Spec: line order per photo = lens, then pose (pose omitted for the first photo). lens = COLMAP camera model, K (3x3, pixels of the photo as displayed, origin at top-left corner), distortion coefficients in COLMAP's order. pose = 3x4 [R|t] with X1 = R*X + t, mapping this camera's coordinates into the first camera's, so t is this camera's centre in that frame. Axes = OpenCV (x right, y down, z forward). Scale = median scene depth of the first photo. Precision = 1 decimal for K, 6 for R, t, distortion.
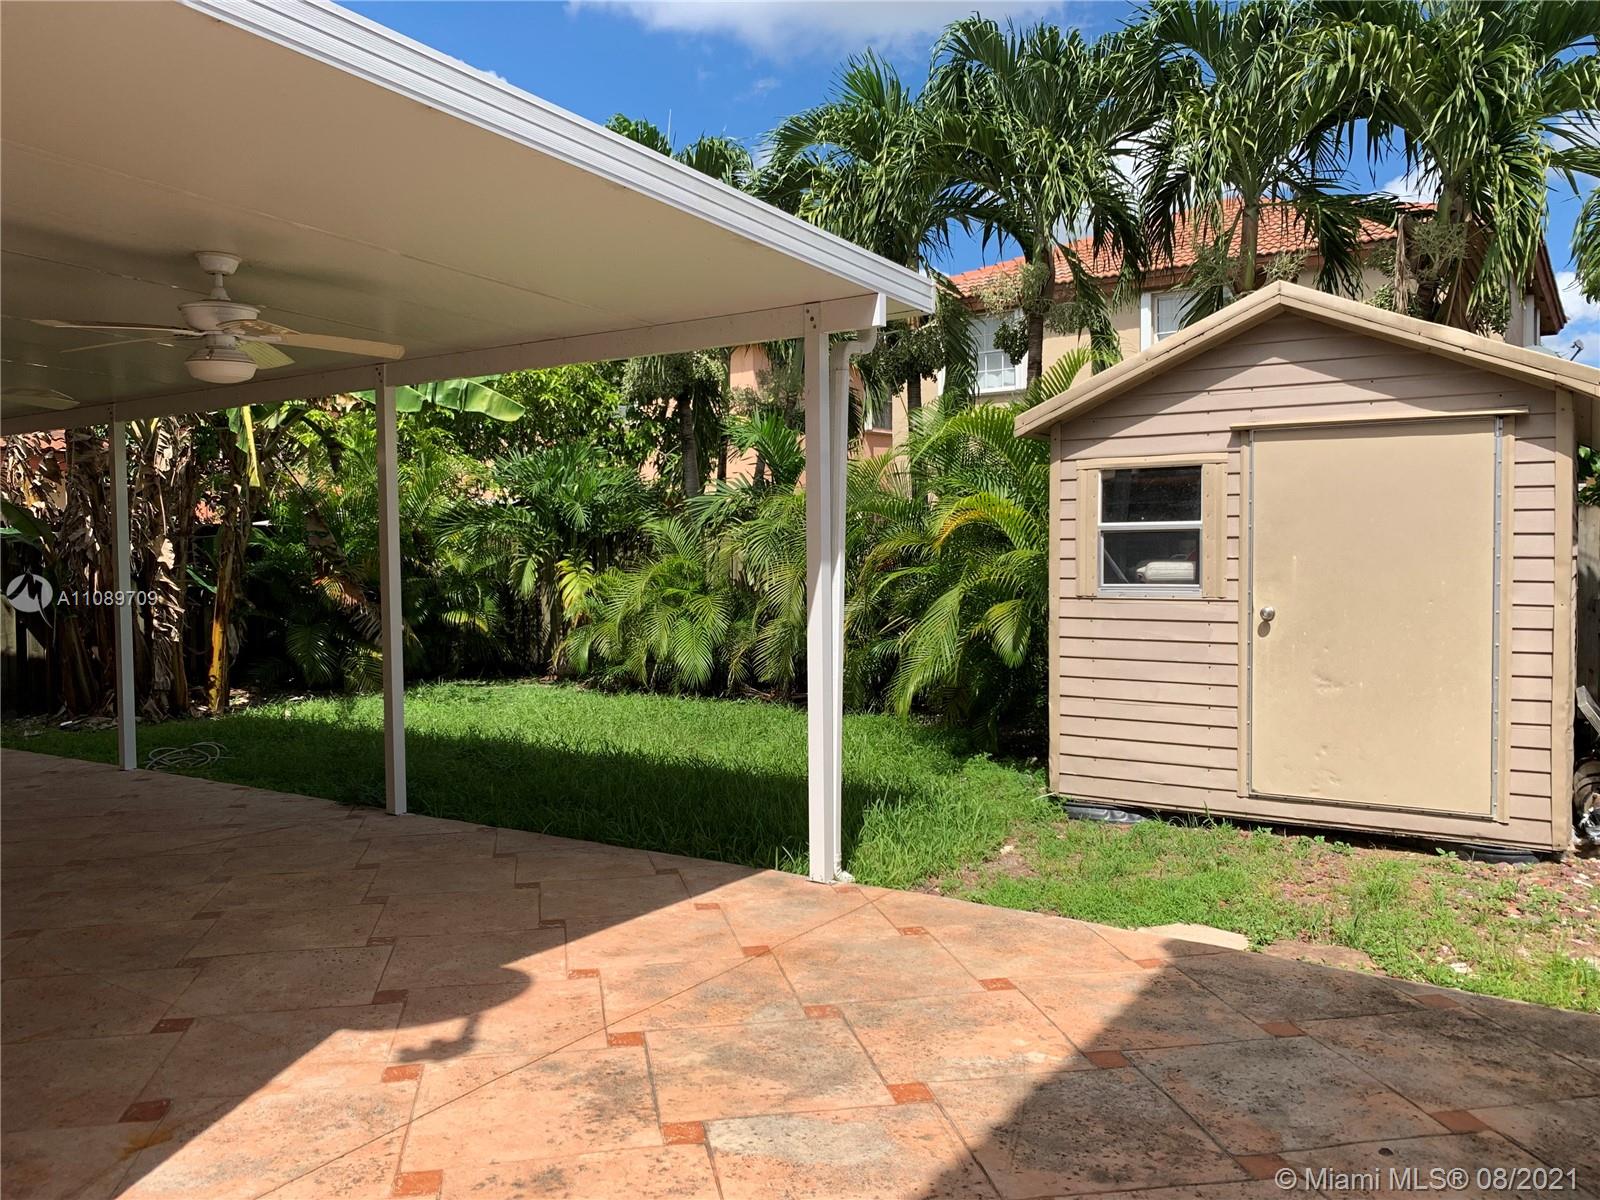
lens RADIAL K [[1237.2, 0, 802.3], [0, 1237.2, 595.5], [0, 0, 1]] dist [0.036603, -0.045544]
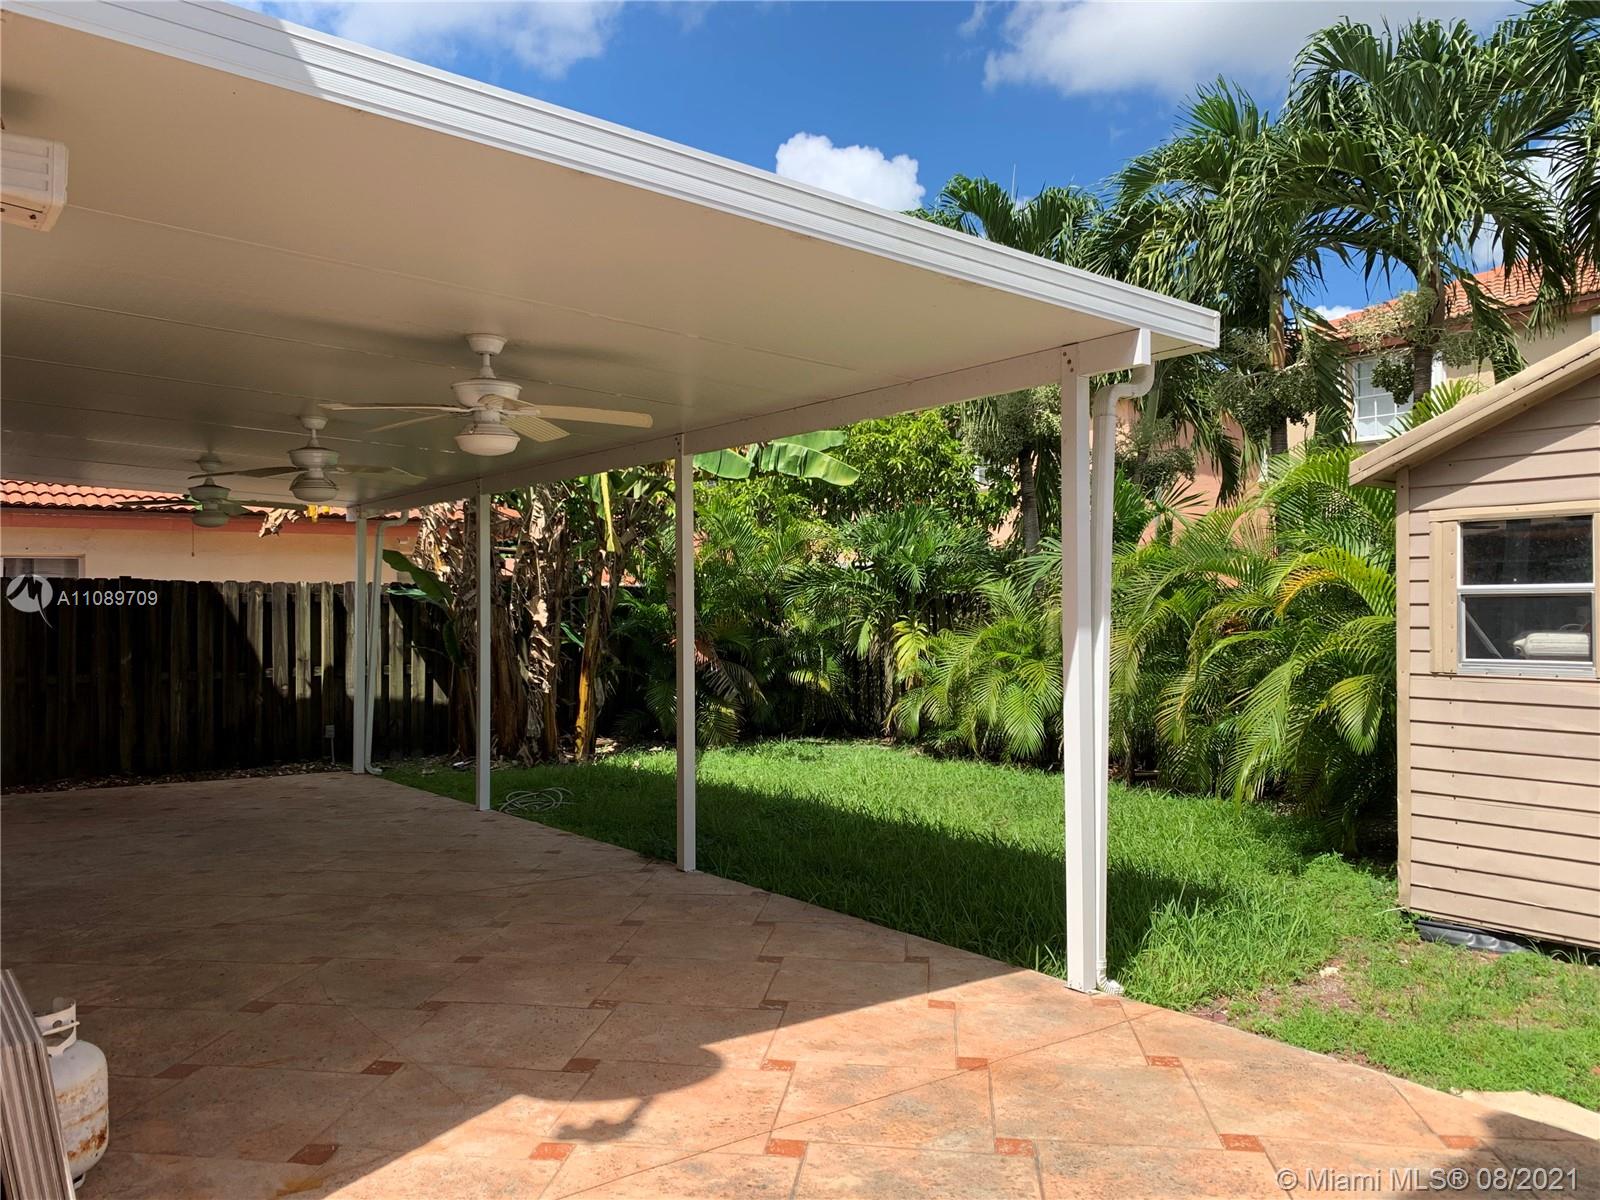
lens RADIAL K [[1240.8, 0, 788.4], [0, 1240.8, 593.0], [0, 0, 1]] dist [0.007605, -0.002717]
pose [[0.945234, 0.002271, -0.326385, 0.115653], [-0.018877, 0.998682, -0.047721, -0.006563], [0.325847, 0.051268, 0.944031, 0.081359]]
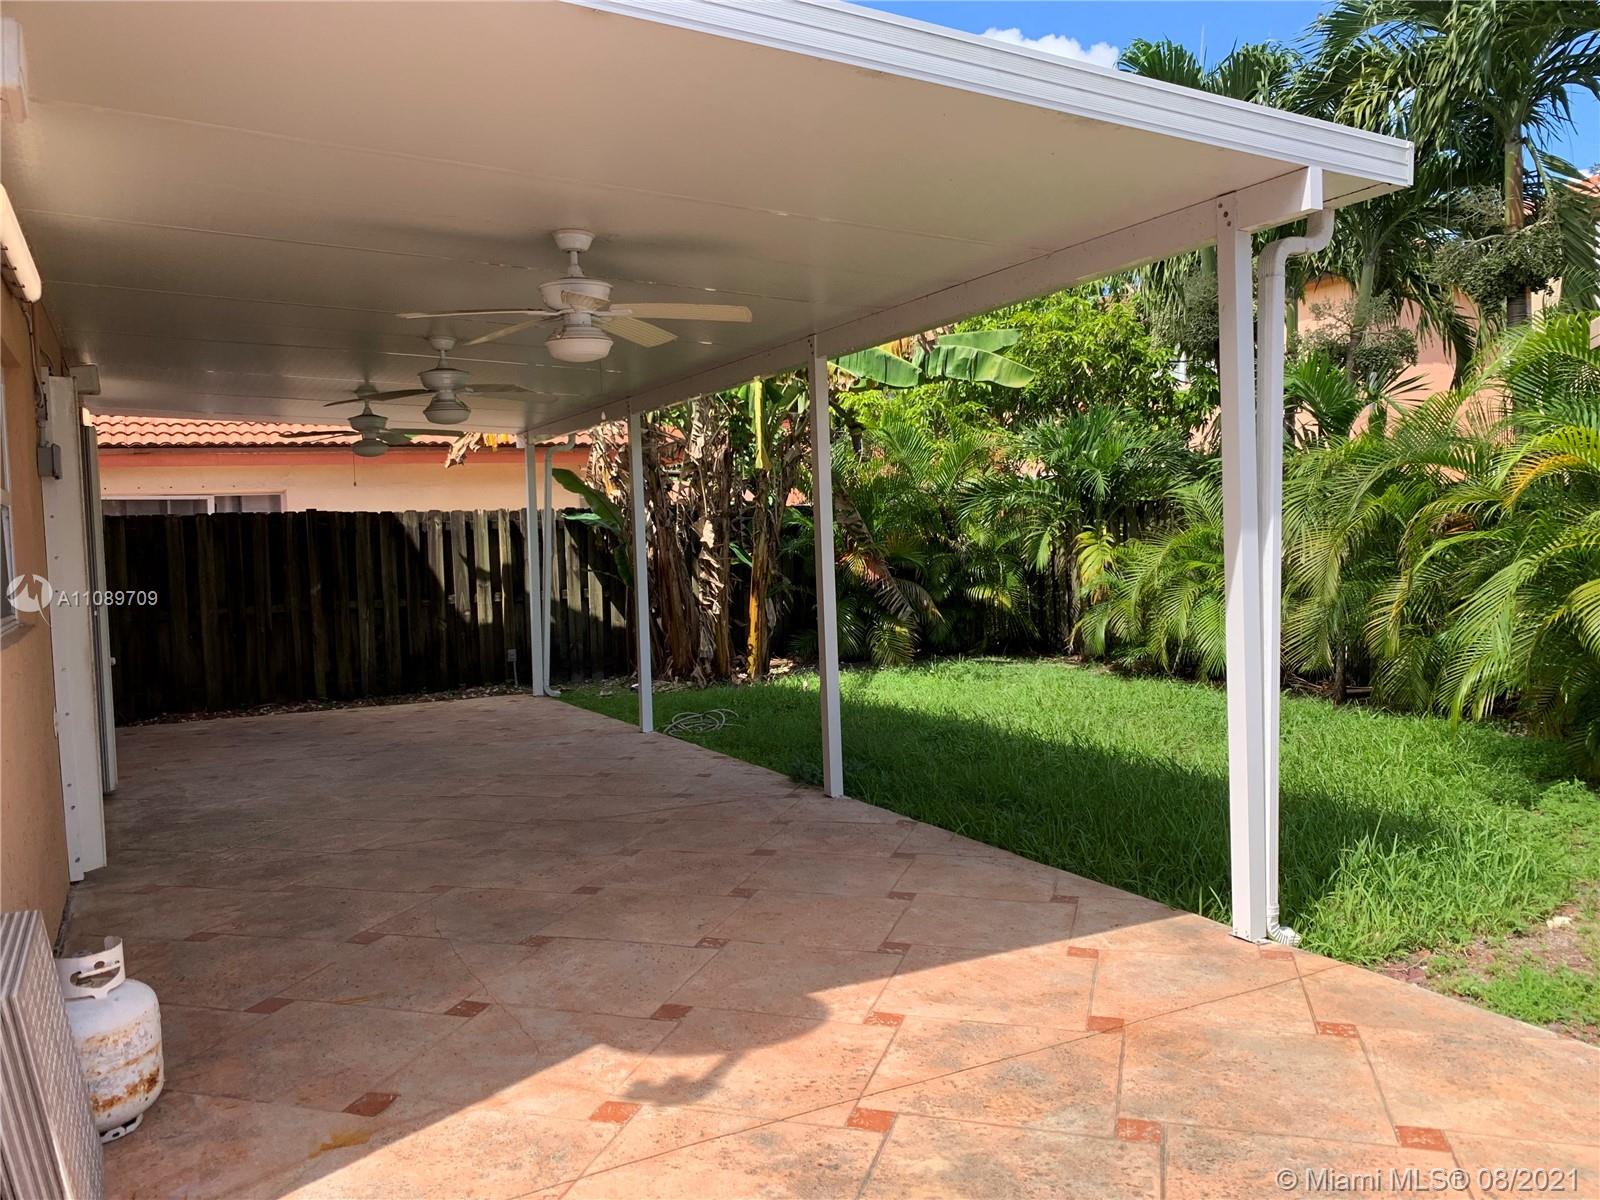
lens RADIAL K [[1238.6, 0, 798.6], [0, 1238.6, 580.2], [0, 0, 1]] dist [0.009054, -0.004207]
pose [[0.881513, -0.000839, -0.472158, 0.145574], [0.005204, 0.999955, 0.007939, -0.002172], [0.472130, -0.009456, 0.881478, 0.192517]]
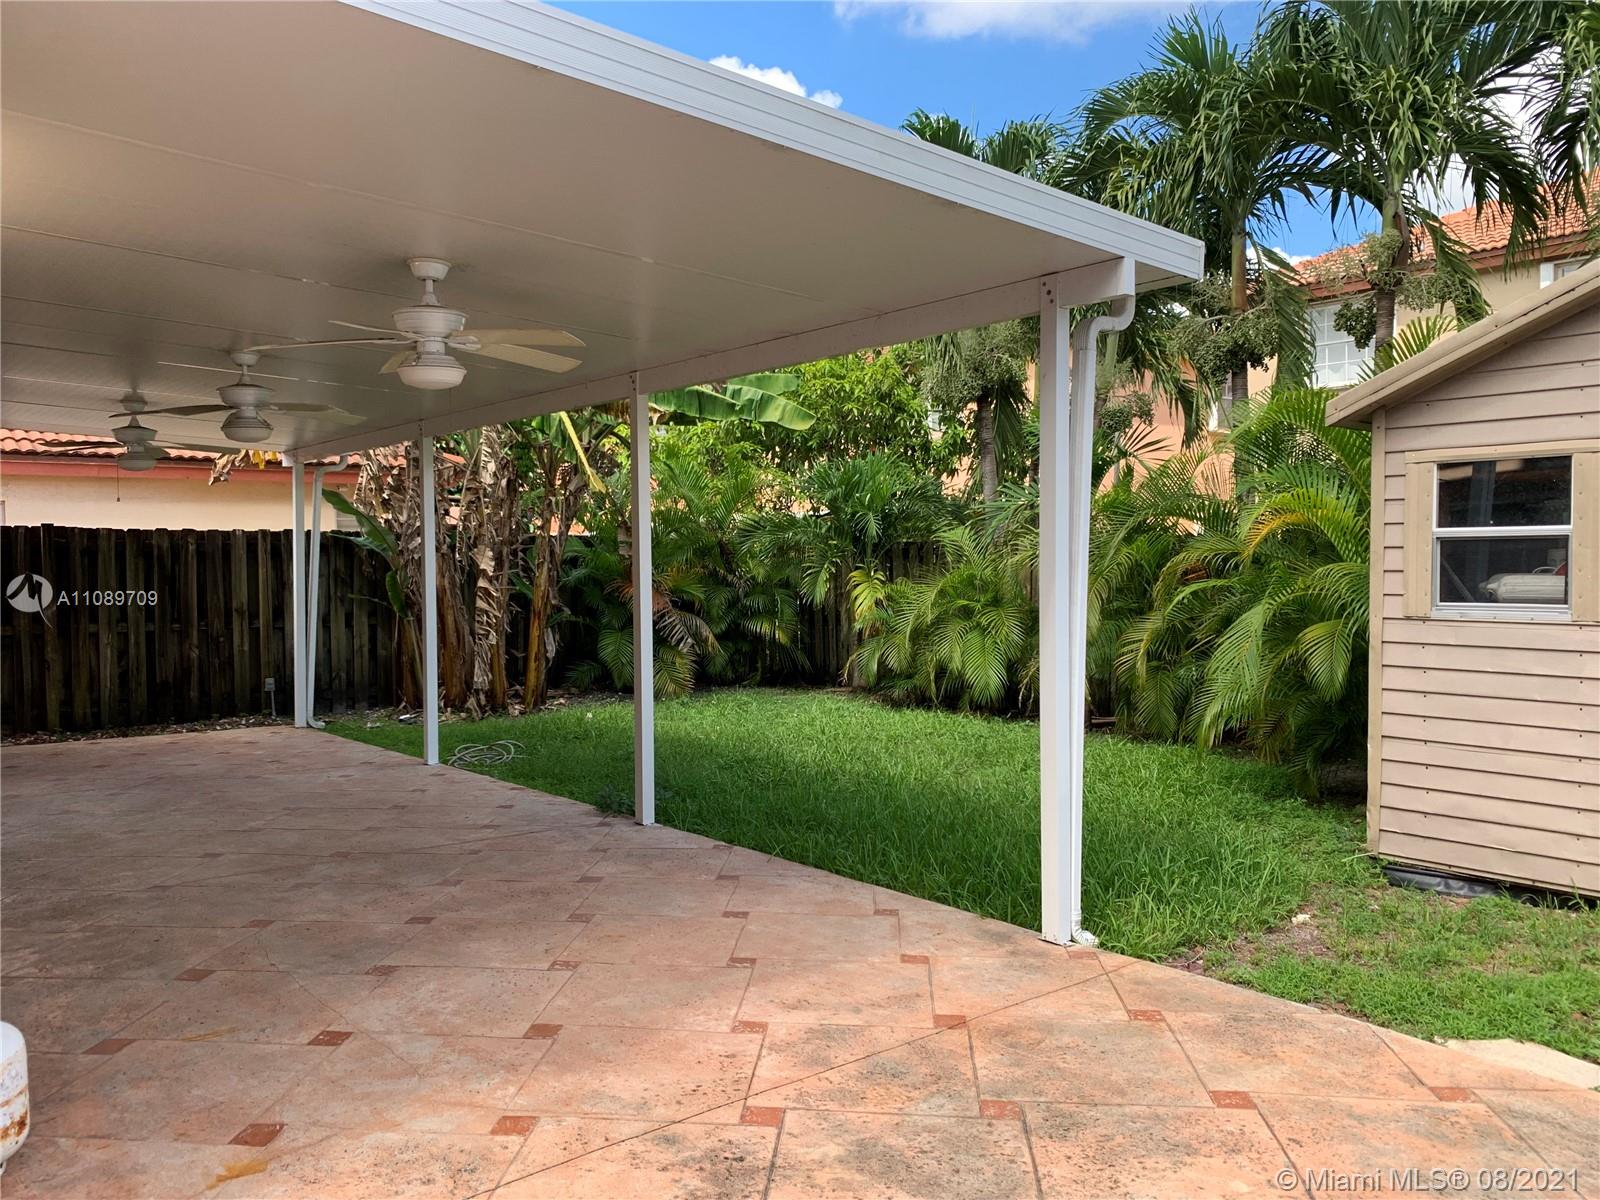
lens RADIAL K [[1240.9, 0, 792.2], [0, 1240.9, 599.6], [0, 0, 1]] dist [0.009221, -0.005738]
pose [[0.958939, 0.013408, -0.283295, 0.088107], [-0.014974, 0.999882, -0.003365, -0.002646], [0.283216, 0.007469, 0.959027, 0.119702]]
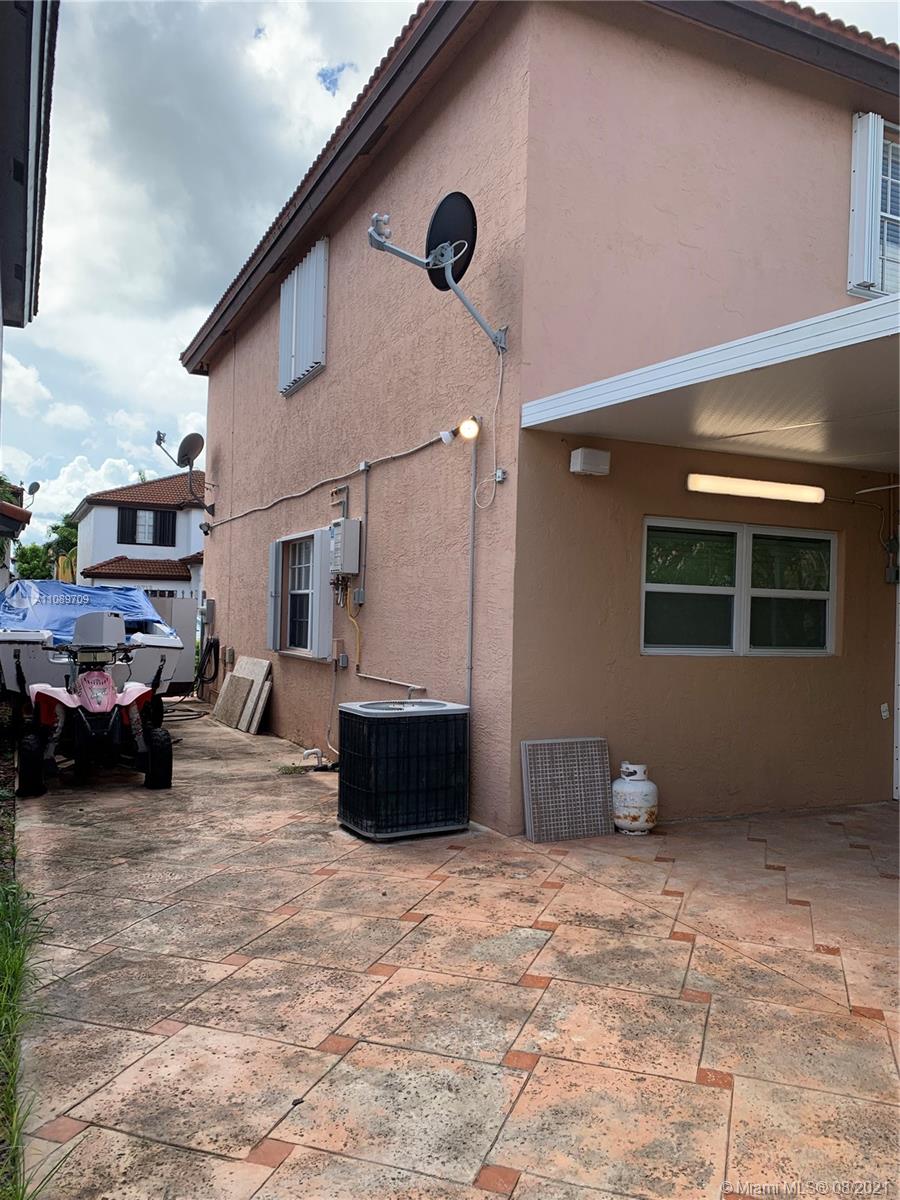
lens RADIAL K [[916.9, 0, 463.6], [0, 916.9, 606.6], [0, 0, 1]] dist [0.034795, -0.049326]
pose [[-0.507153, -0.003926, -0.861847, 0.715133], [-0.056203, 0.998012, 0.028526, -0.050299], [0.860021, 0.062905, -0.506366, 0.959380]]
